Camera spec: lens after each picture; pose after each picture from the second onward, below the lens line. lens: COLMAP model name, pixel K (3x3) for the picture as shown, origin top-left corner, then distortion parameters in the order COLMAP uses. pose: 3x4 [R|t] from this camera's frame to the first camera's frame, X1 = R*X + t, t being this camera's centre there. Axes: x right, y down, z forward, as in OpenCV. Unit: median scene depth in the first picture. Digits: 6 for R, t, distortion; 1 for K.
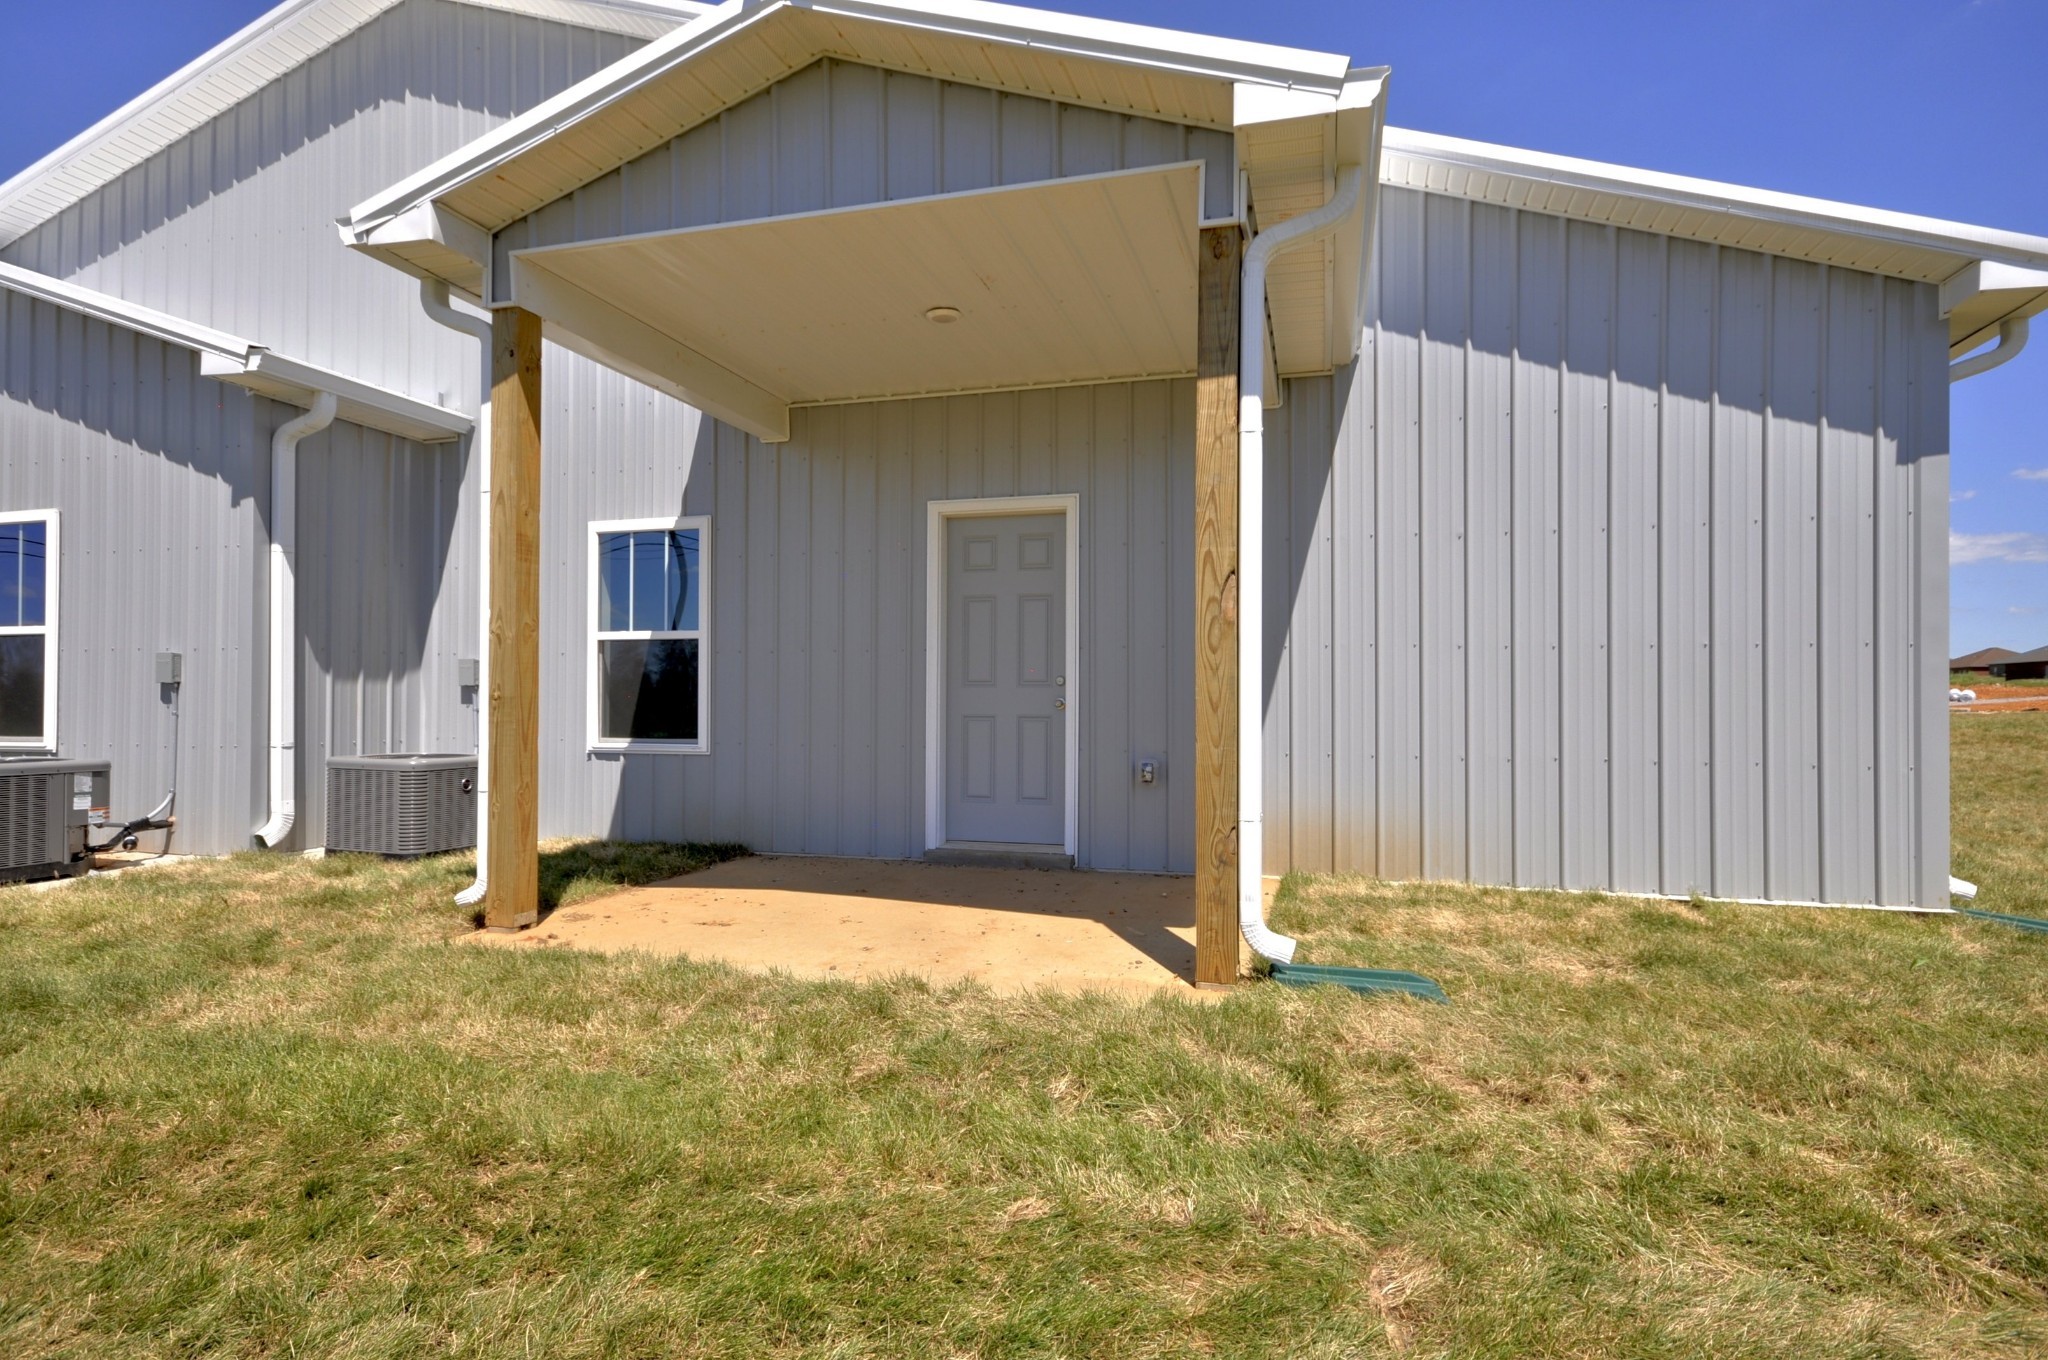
lens RADIAL K [[1065.0, 0, 1027.9], [0, 1065.0, 696.5], [0, 0, 1]] dist [0.006633, 0.000264]
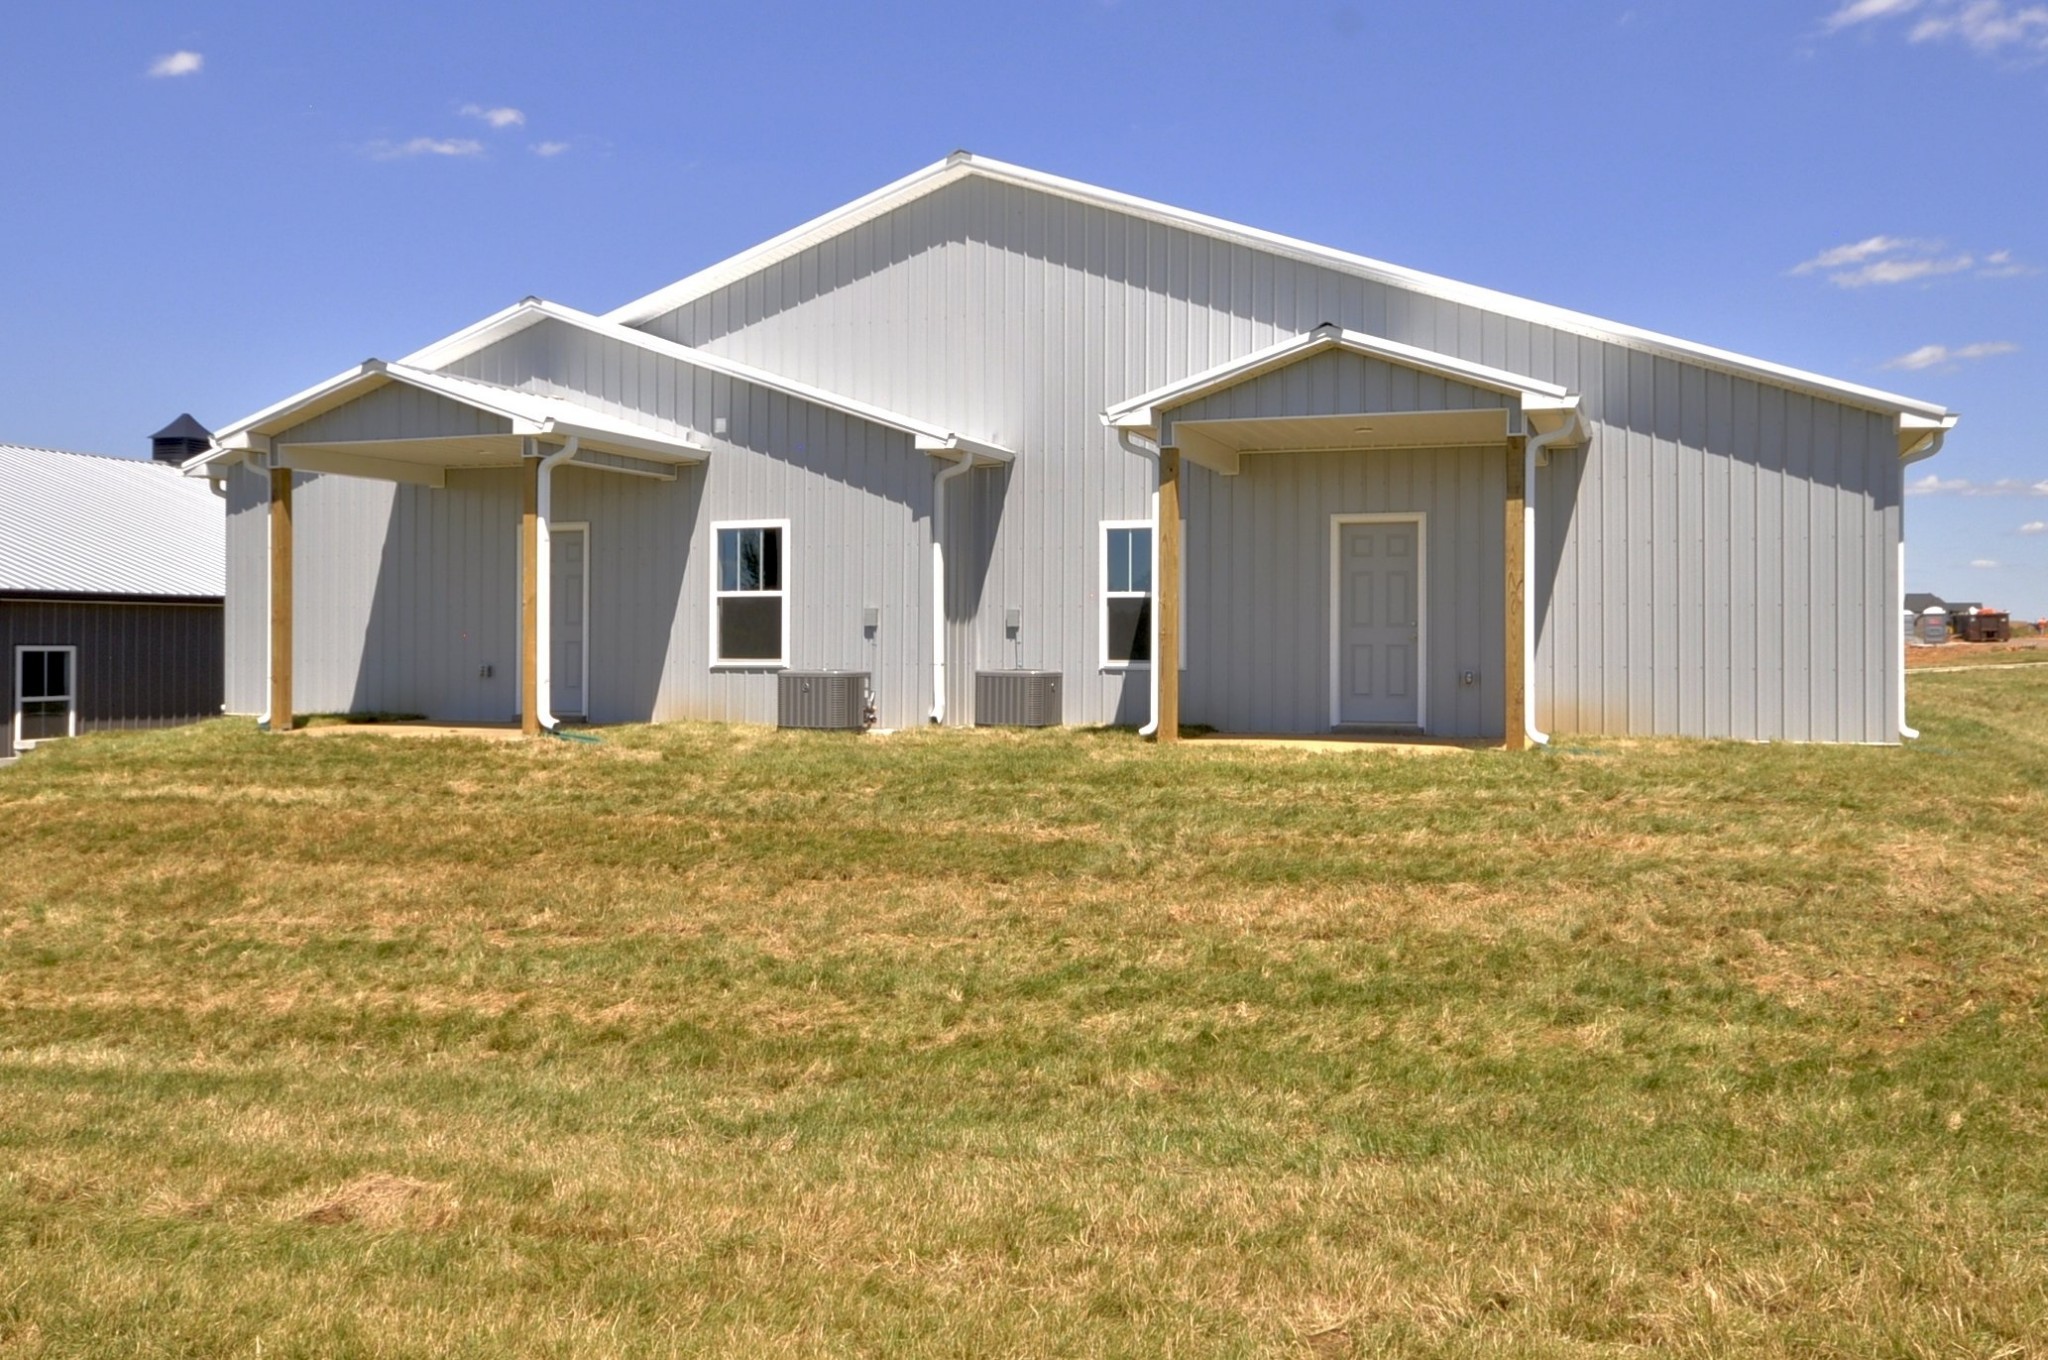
lens RADIAL K [[1882.6, 0, 1024.6], [0, 1882.6, 633.7], [0, 0, 1]] dist [0.003577, -0.002921]
pose [[0.998260, -0.001992, -0.058927, -0.411295], [0.001962, 0.999998, -0.000575, 0.001256], [0.058928, 0.000458, 0.998262, -2.010109]]
